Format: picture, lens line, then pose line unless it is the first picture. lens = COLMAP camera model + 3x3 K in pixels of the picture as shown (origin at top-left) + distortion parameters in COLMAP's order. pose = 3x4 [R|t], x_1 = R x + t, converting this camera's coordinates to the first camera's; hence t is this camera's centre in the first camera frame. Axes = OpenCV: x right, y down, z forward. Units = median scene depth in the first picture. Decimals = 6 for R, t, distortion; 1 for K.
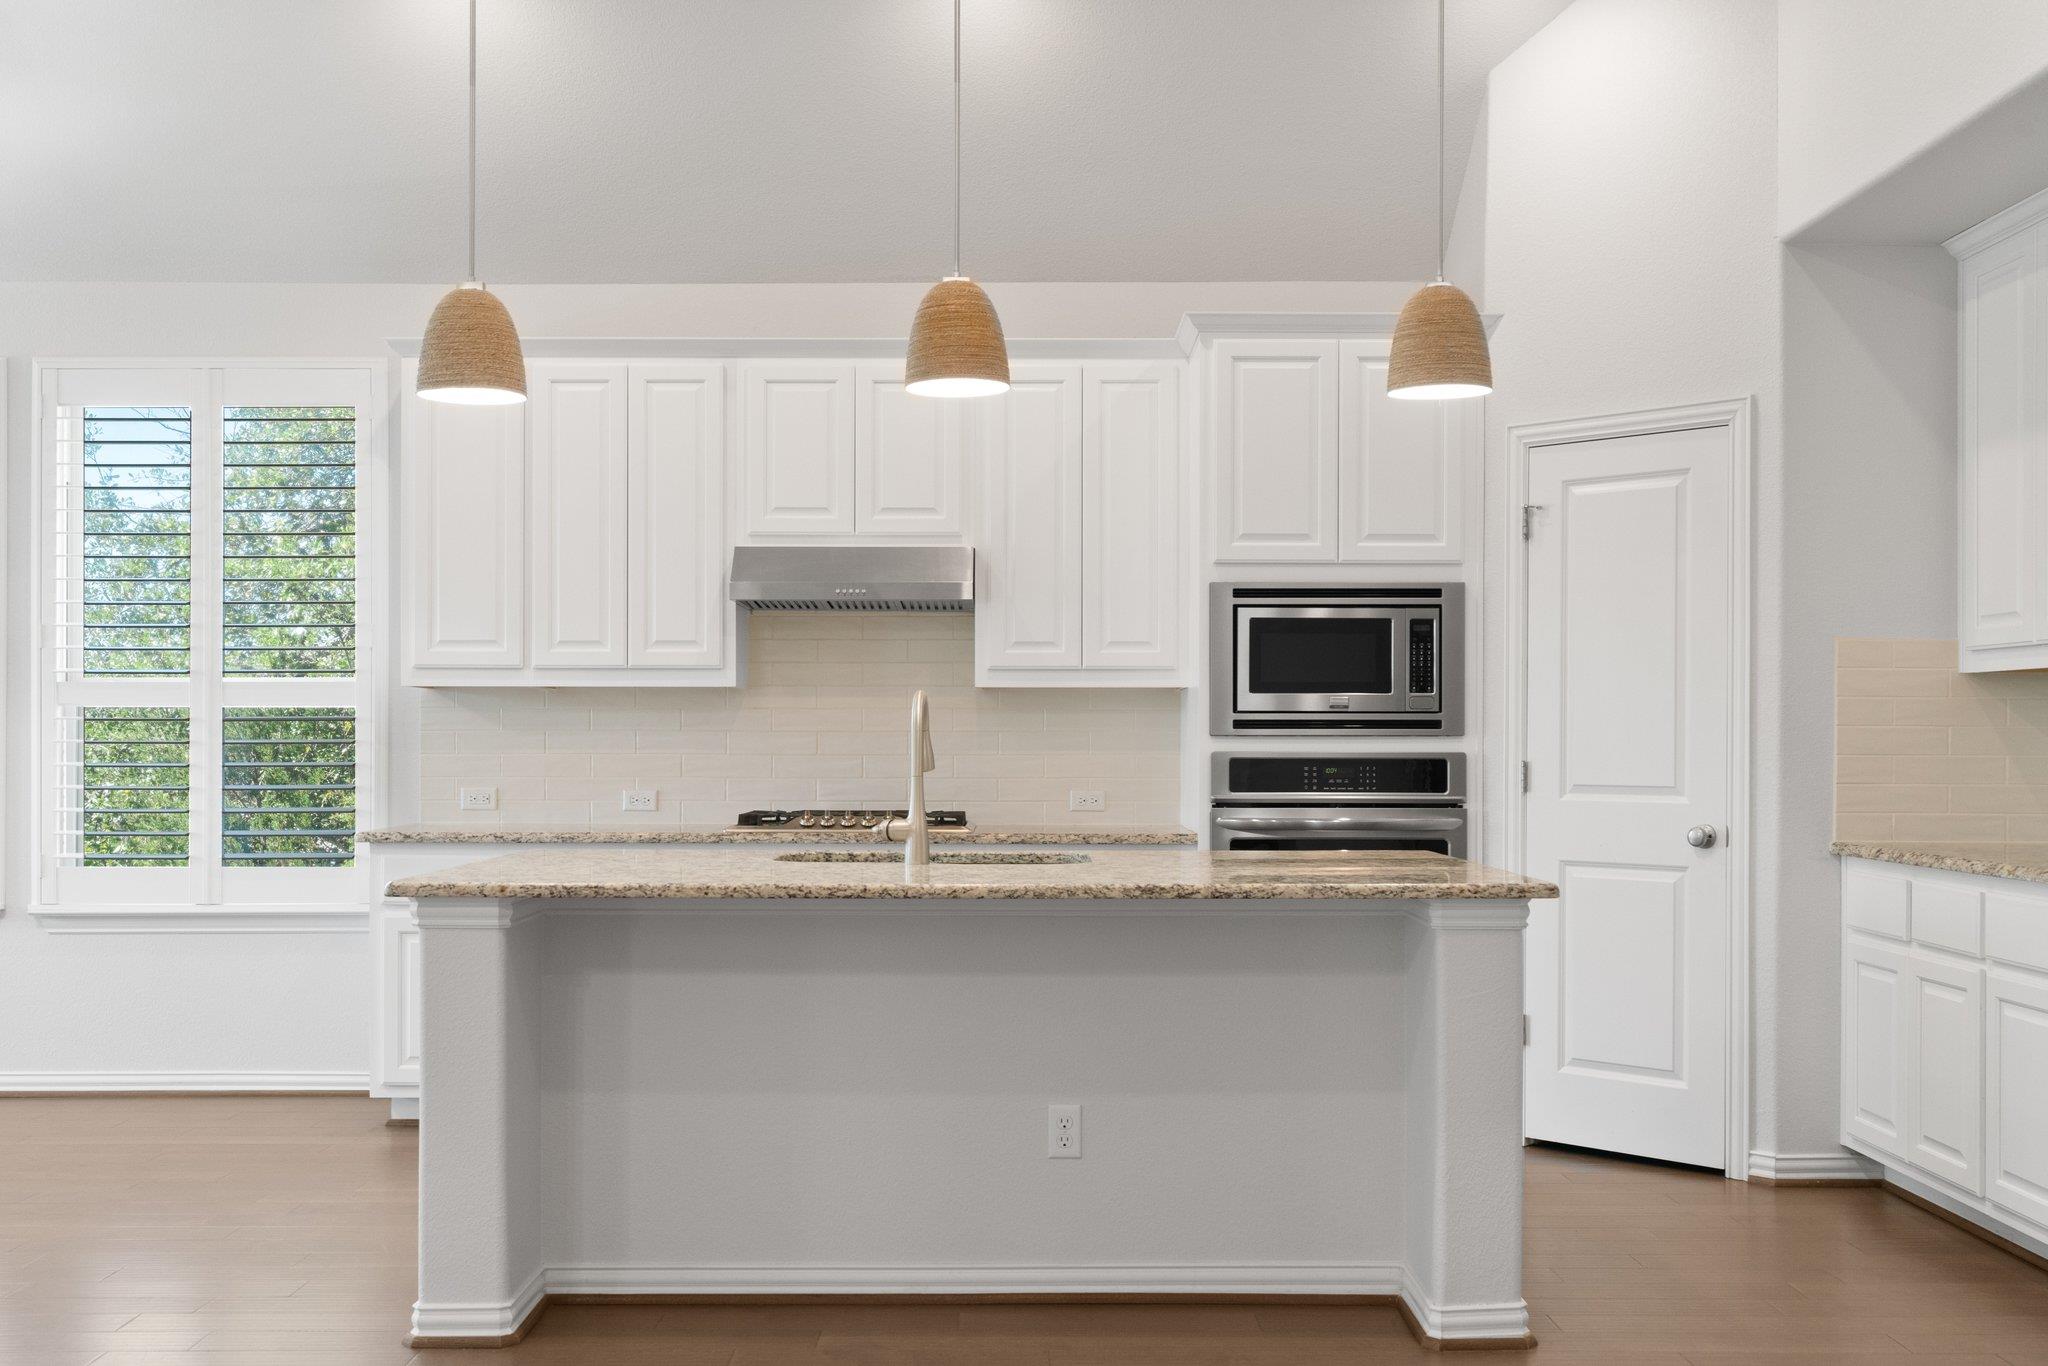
lens RADIAL K [[2027.6, 0, 1037.1], [0, 2027.6, 750.6], [0, 0, 1]] dist [0.013626, 0.000000]
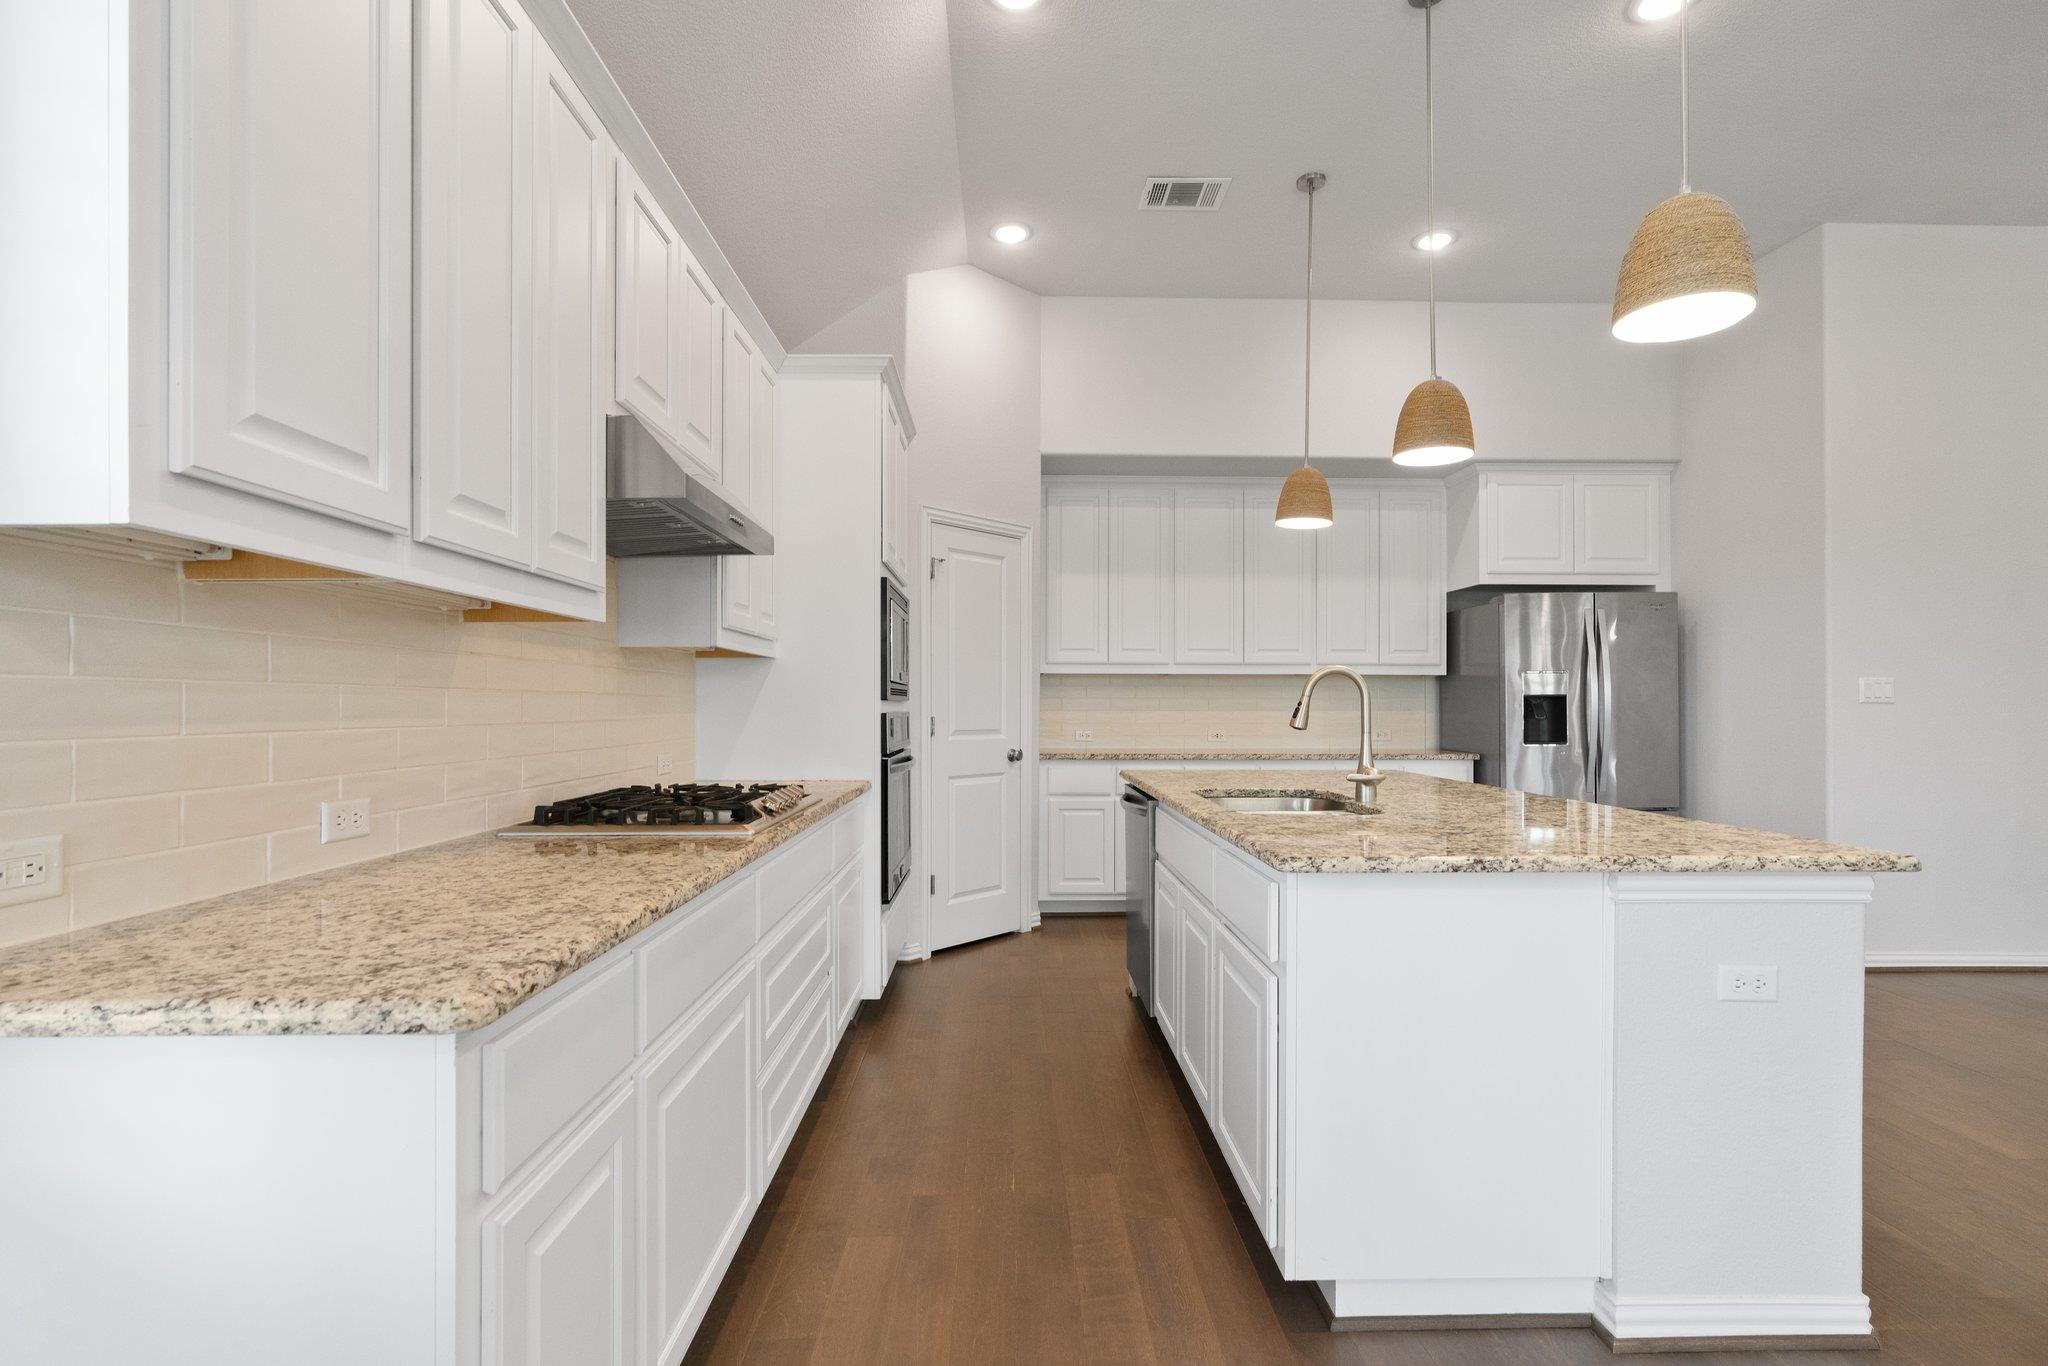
lens RADIAL K [[936.9, 0, 1026.2], [0, 936.9, 699.8], [0, 0, 1]] dist [-0.011831, 0.005442]
pose [[-0.025169, 0.005273, 0.999669, -0.492658], [0.001158, 0.999986, -0.005245, -0.003704], [-0.999683, 0.001025, -0.025175, 0.926186]]
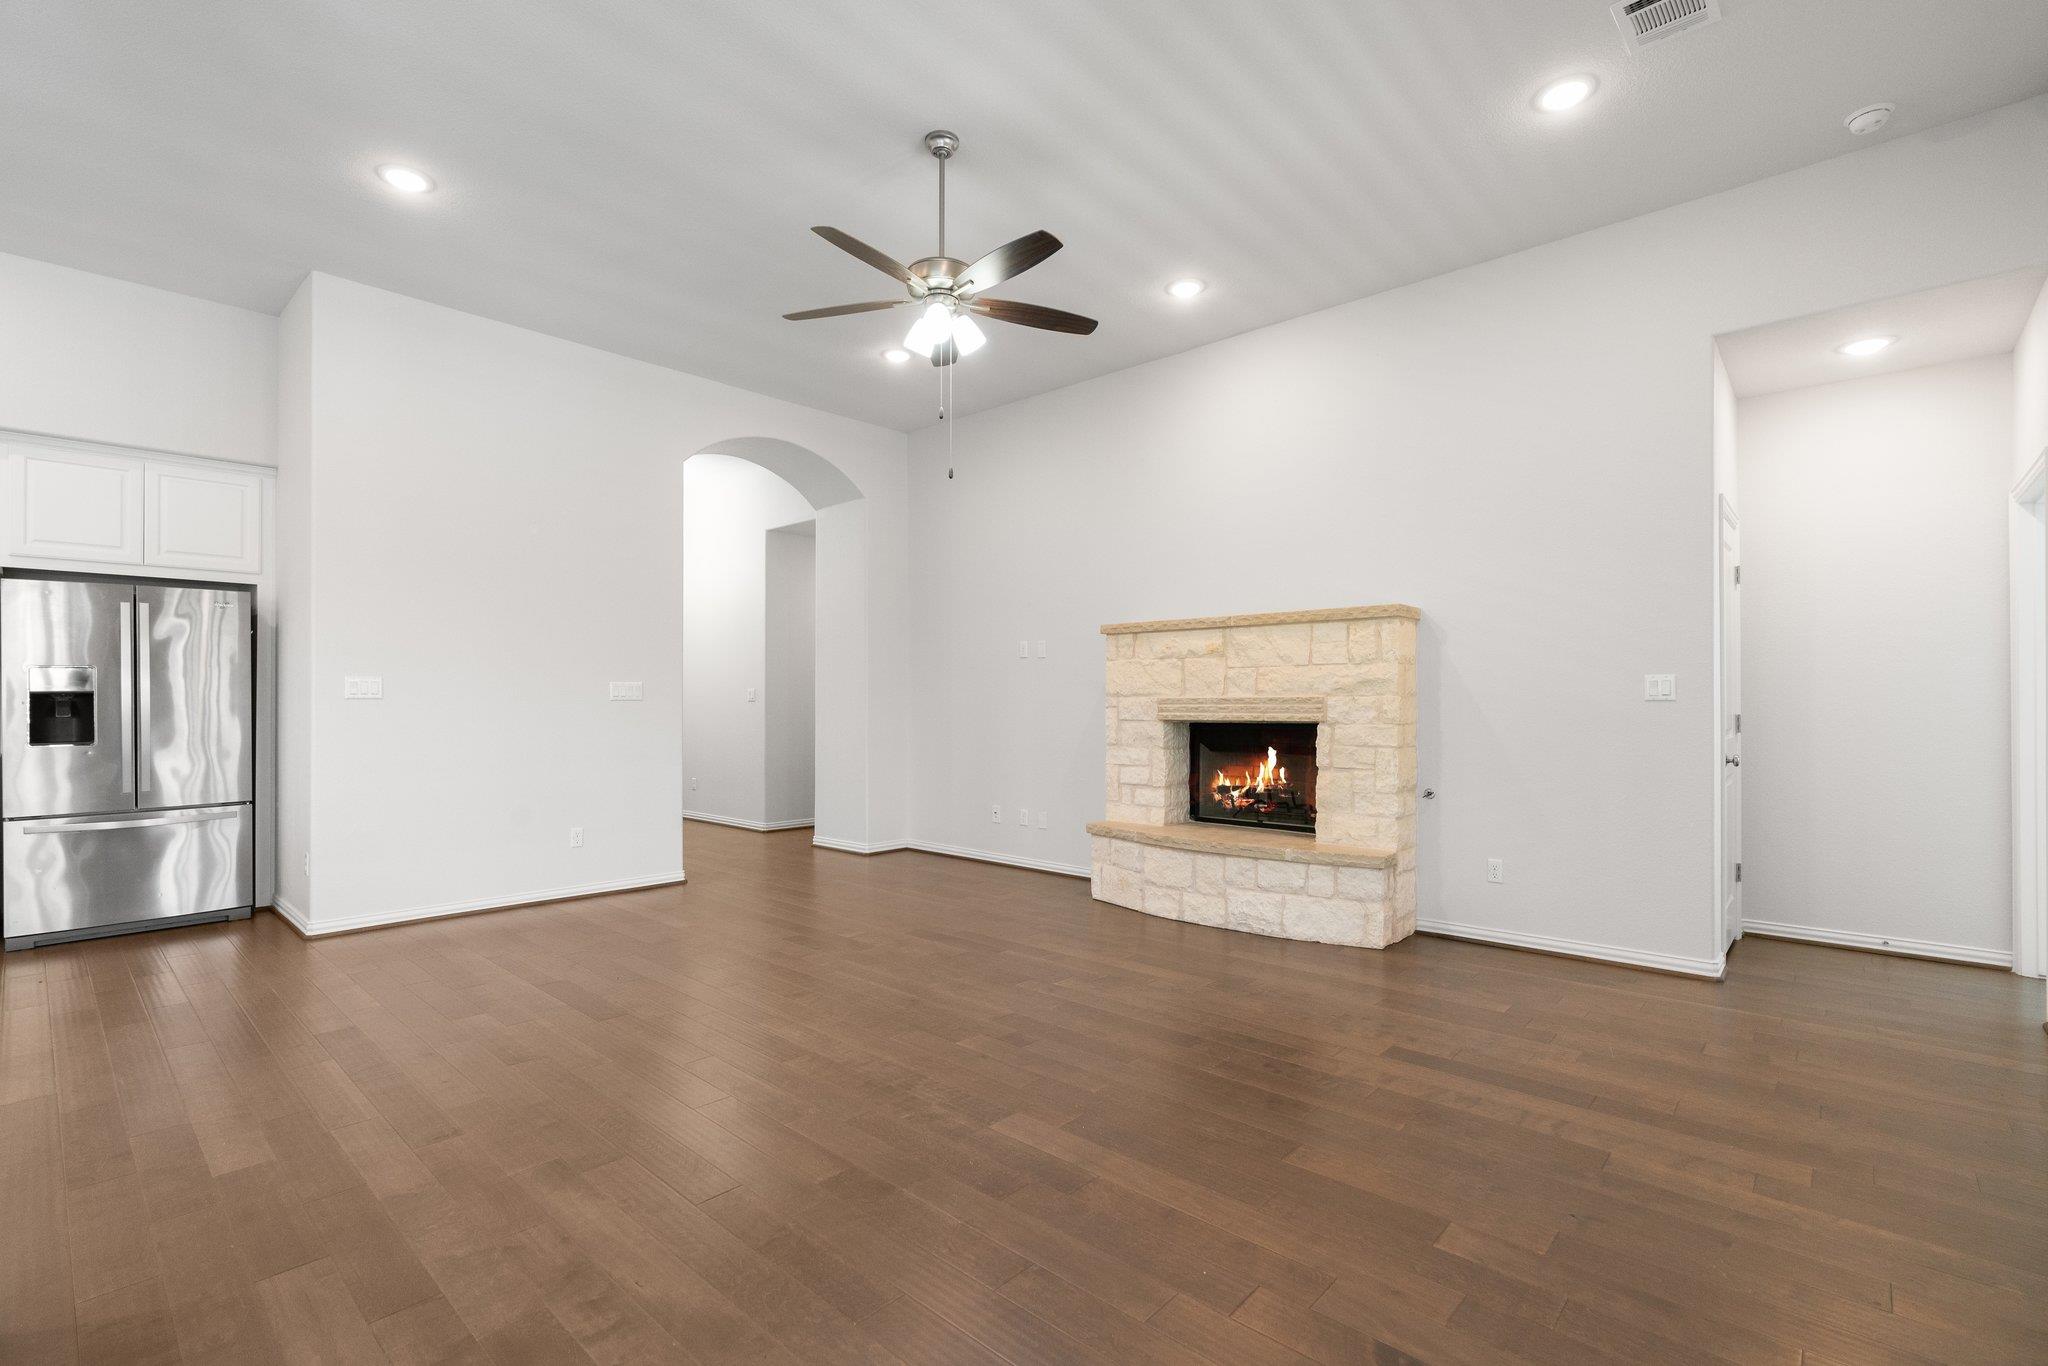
lens RADIAL K [[936.9, 0, 1017.8], [0, 936.9, 691.2], [0, 0, 1]] dist [-0.011831, 0.005442]
pose [[-0.740920, 0.010707, 0.671508, -0.766536], [0.006725, 0.999941, -0.008524, -0.000418], [-0.671560, -0.001800, -0.740948, 0.495547]]
